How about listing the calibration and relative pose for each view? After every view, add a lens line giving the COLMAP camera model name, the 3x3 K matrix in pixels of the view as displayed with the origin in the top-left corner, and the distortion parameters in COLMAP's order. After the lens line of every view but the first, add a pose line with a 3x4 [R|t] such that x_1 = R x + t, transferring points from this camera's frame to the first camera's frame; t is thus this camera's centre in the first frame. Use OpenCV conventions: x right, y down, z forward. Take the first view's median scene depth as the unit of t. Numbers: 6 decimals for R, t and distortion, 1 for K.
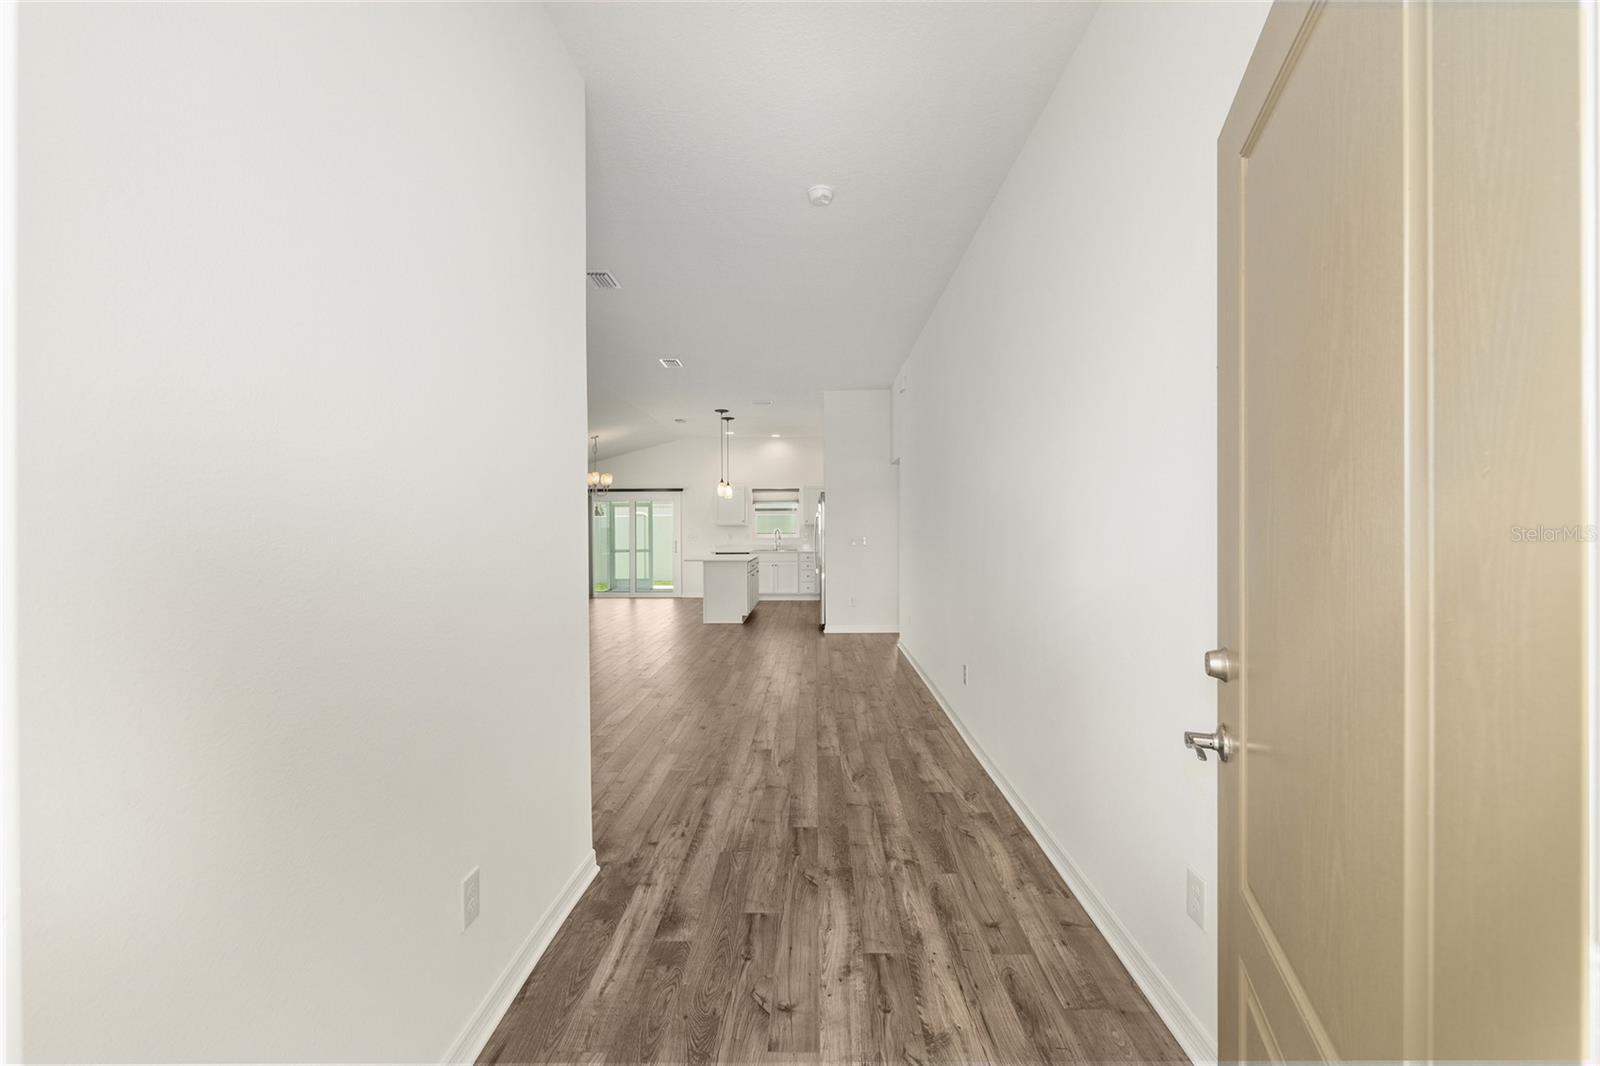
lens RADIAL K [[633.7, 0, 799.3], [0, 633.7, 516.1], [0, 0, 1]] dist [0.000563, -0.000263]
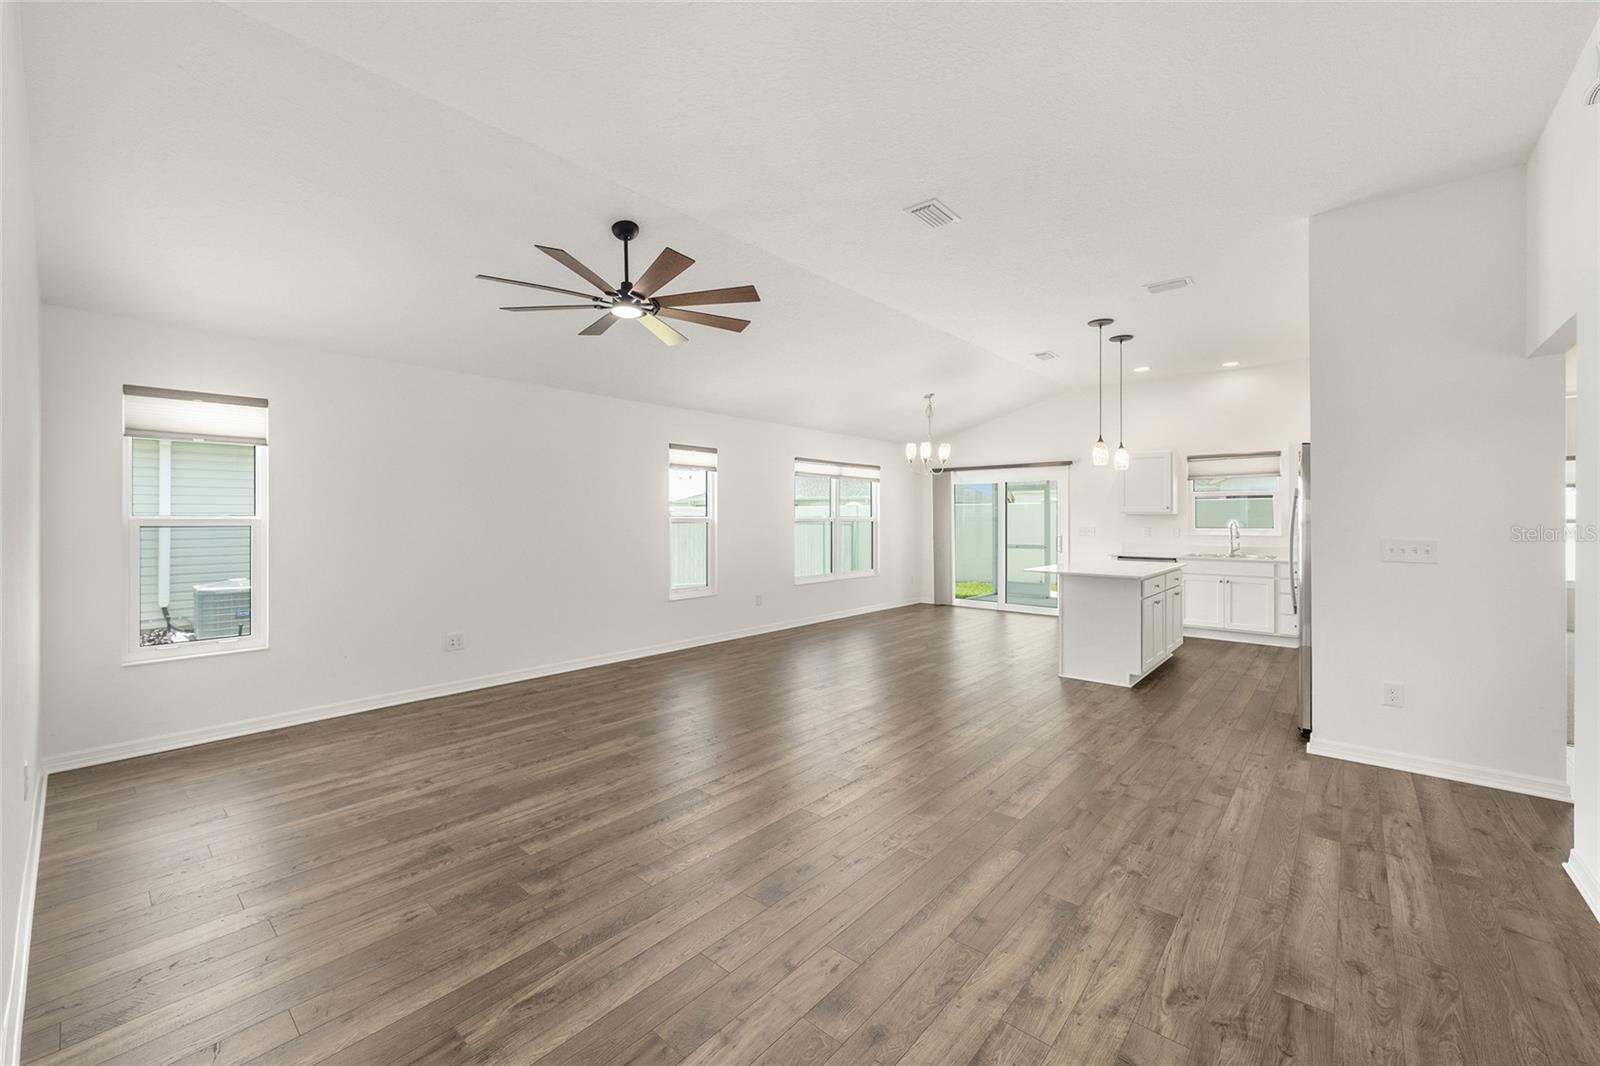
lens RADIAL K [[633.7, 0, 799.3], [0, 633.7, 516.1], [0, 0, 1]] dist [0.000563, -0.000263]
pose [[0.769540, 0.004653, -0.638582, 0.032599], [0.006011, 0.999876, 0.014530, 0.004852], [0.638570, -0.015020, 0.769417, 0.283755]]
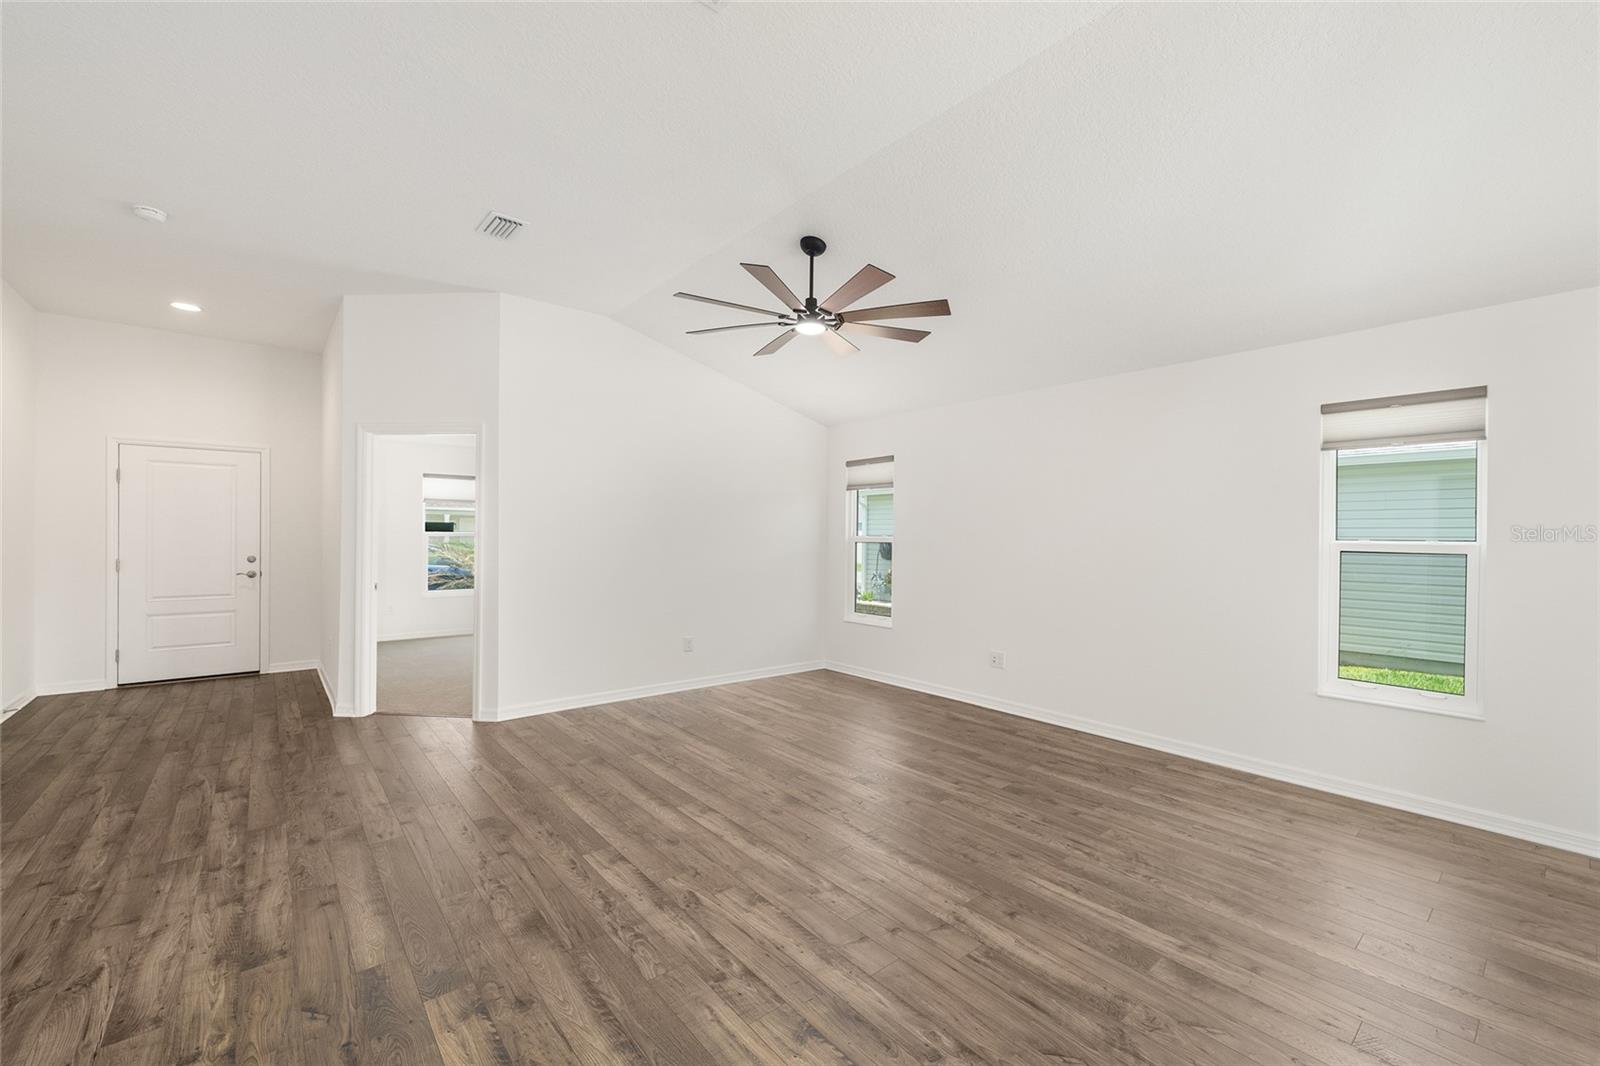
lens RADIAL K [[651.8, 0, 807.3], [0, 651.8, 539.4], [0, 0, 1]] dist [-0.001061, 0.000695]
pose [[-0.749609, 0.000914, -0.661880, -0.020983], [0.005037, 0.999978, -0.004323, 0.012275], [0.661861, -0.006575, -0.749598, 0.702721]]
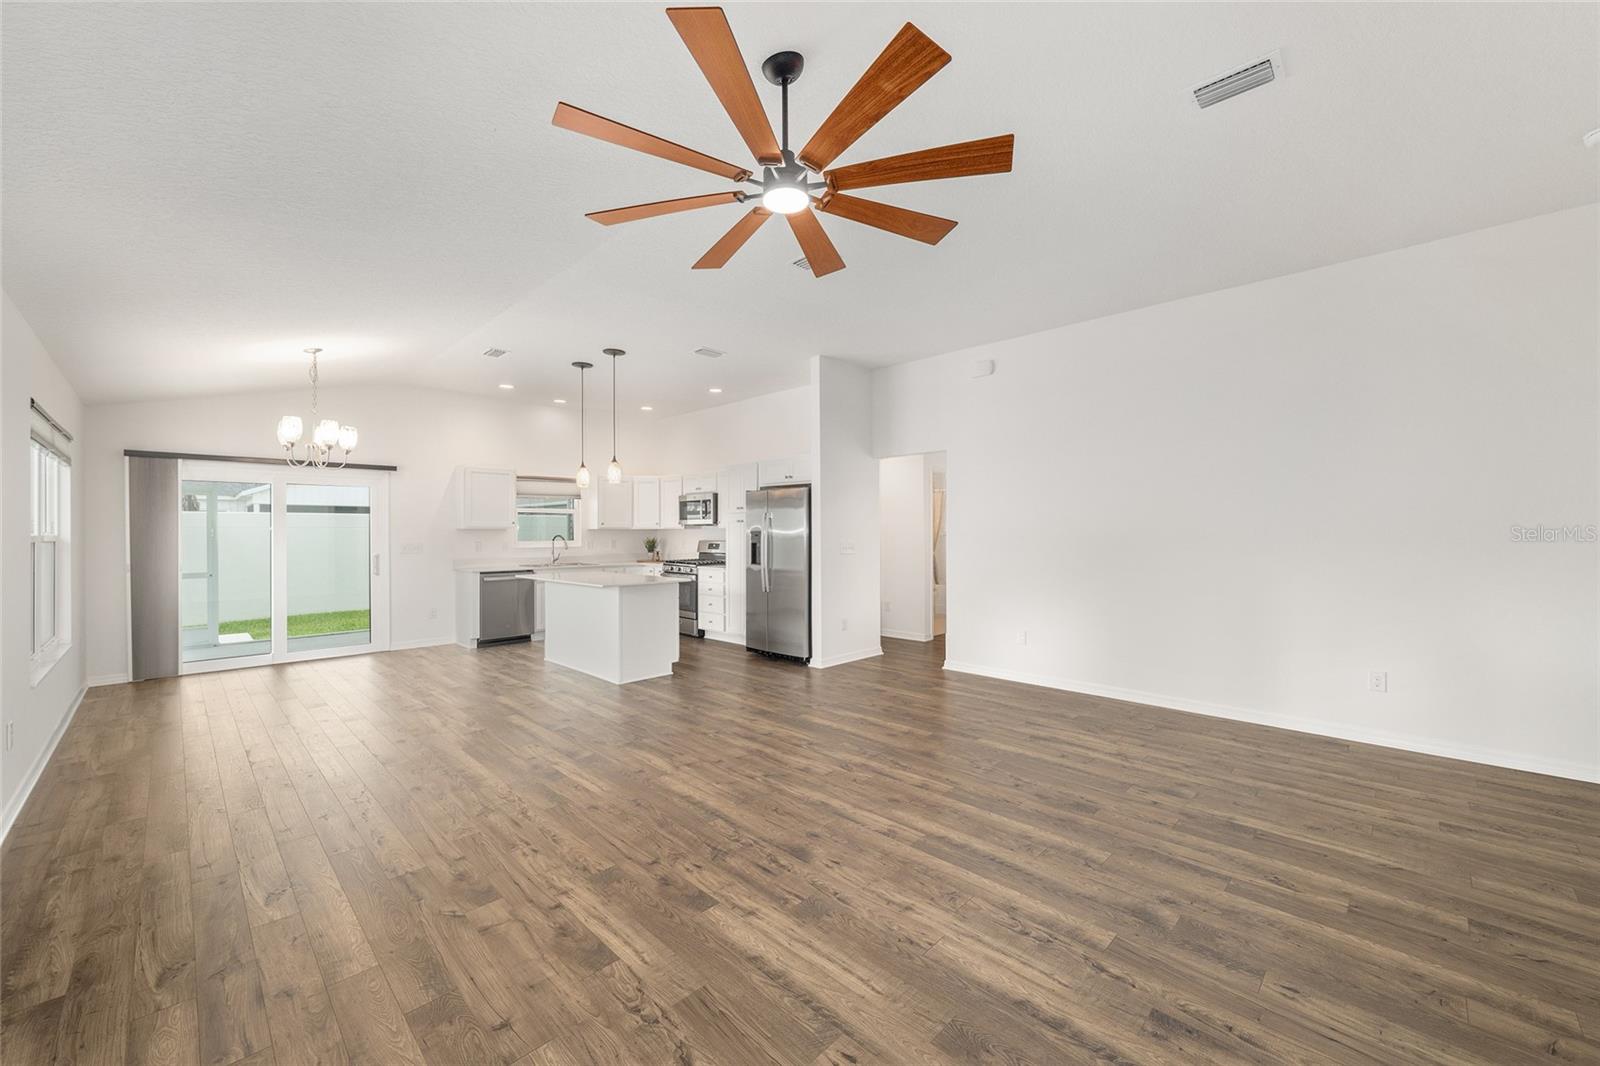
lens RADIAL K [[625.2, 0, 803.9], [0, 625.2, 529.8], [0, 0, 1]] dist [0.000045, 0.000496]
pose [[0.684285, 0.004514, 0.729200, -0.364286], [-0.011992, 0.999915, 0.005064, 0.008246], [-0.729116, -0.012210, 0.684282, 0.334084]]
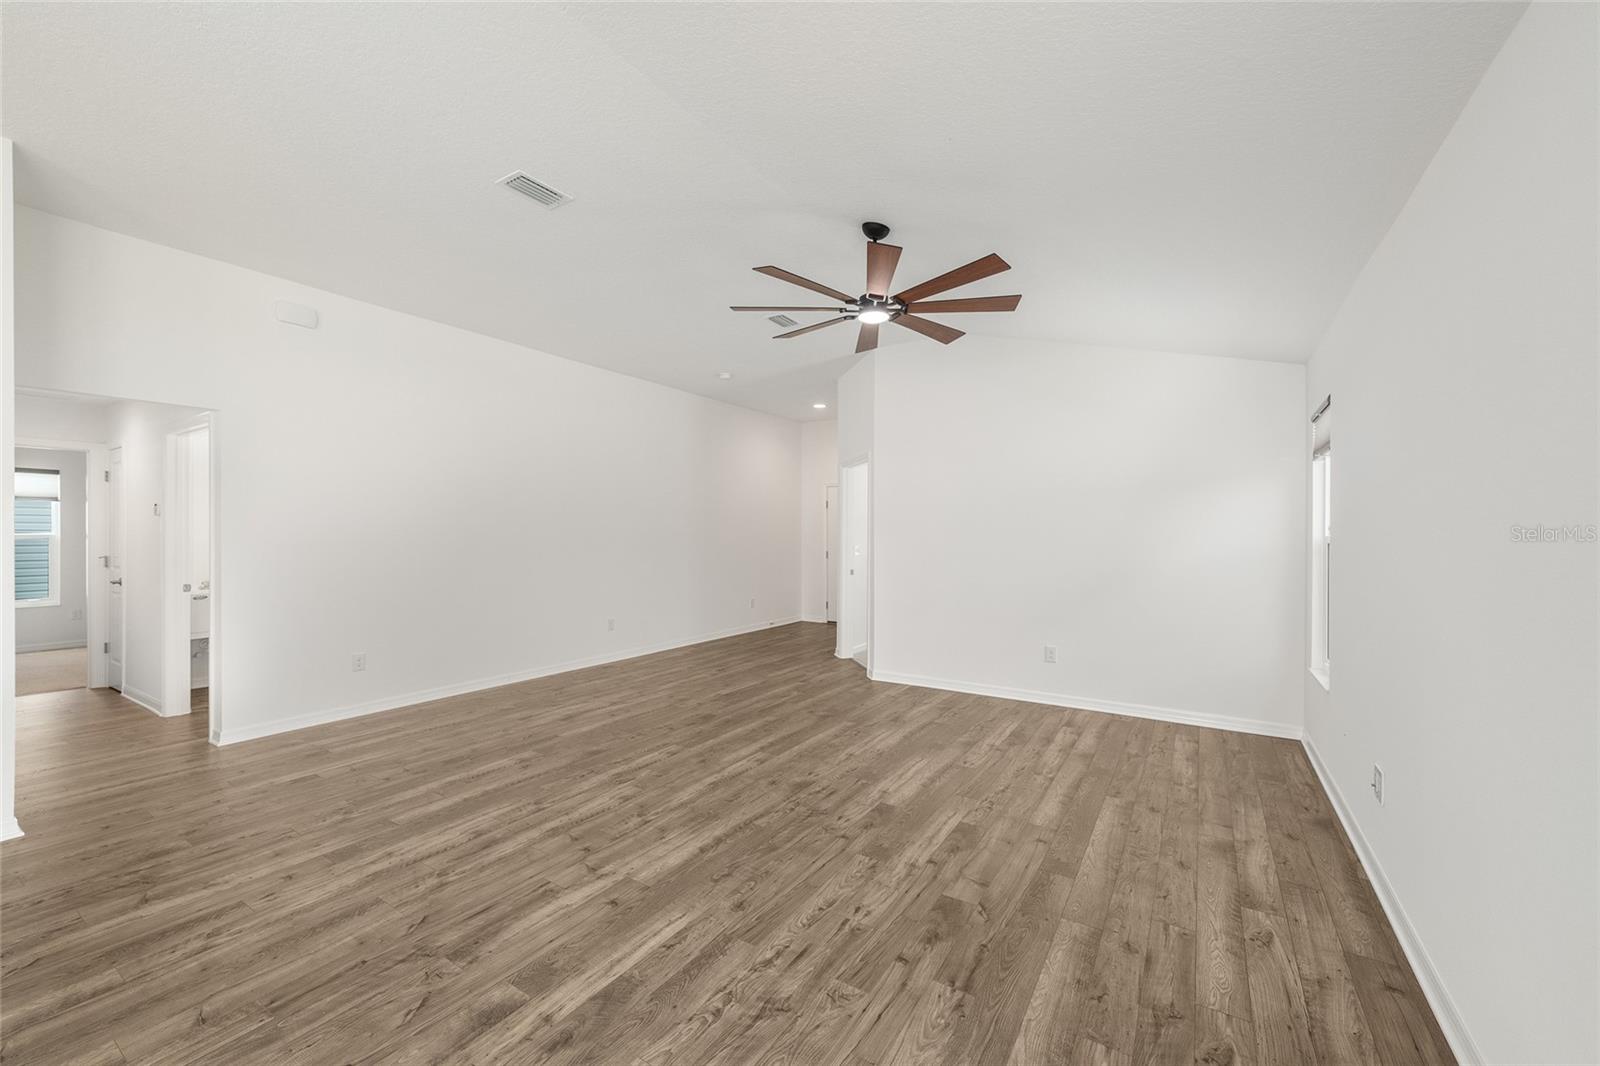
lens RADIAL K [[625.2, 0, 803.9], [0, 625.2, 529.8], [0, 0, 1]] dist [0.000045, 0.000496]
pose [[-0.857253, 0.008633, 0.514824, -0.351165], [-0.004888, 0.999678, -0.024902, 0.014922], [-0.514873, -0.023864, -0.856934, 0.732797]]
